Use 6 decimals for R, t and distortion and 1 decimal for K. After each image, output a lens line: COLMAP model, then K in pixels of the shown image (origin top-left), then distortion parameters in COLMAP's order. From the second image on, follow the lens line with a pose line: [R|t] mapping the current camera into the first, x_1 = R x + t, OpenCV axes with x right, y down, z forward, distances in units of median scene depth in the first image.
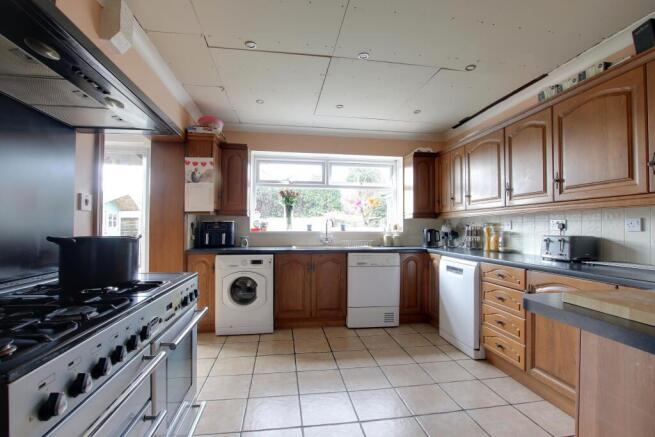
lens RADIAL K [[301.2, 0, 328.4], [0, 301.2, 219.4], [0, 0, 1]] dist [-0.021378, 0.000430]
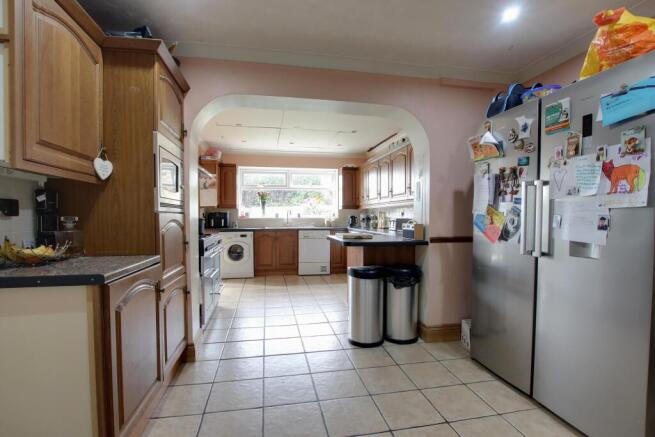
lens RADIAL K [[301.2, 0, 324.1], [0, 301.2, 220.8], [0, 0, 1]] dist [-0.021378, 0.000430]
pose [[0.999257, -0.007444, 0.037806, 0.139057], [0.005832, 0.999076, 0.042571, -0.011482], [-0.038088, -0.042319, 0.998378, -0.644697]]
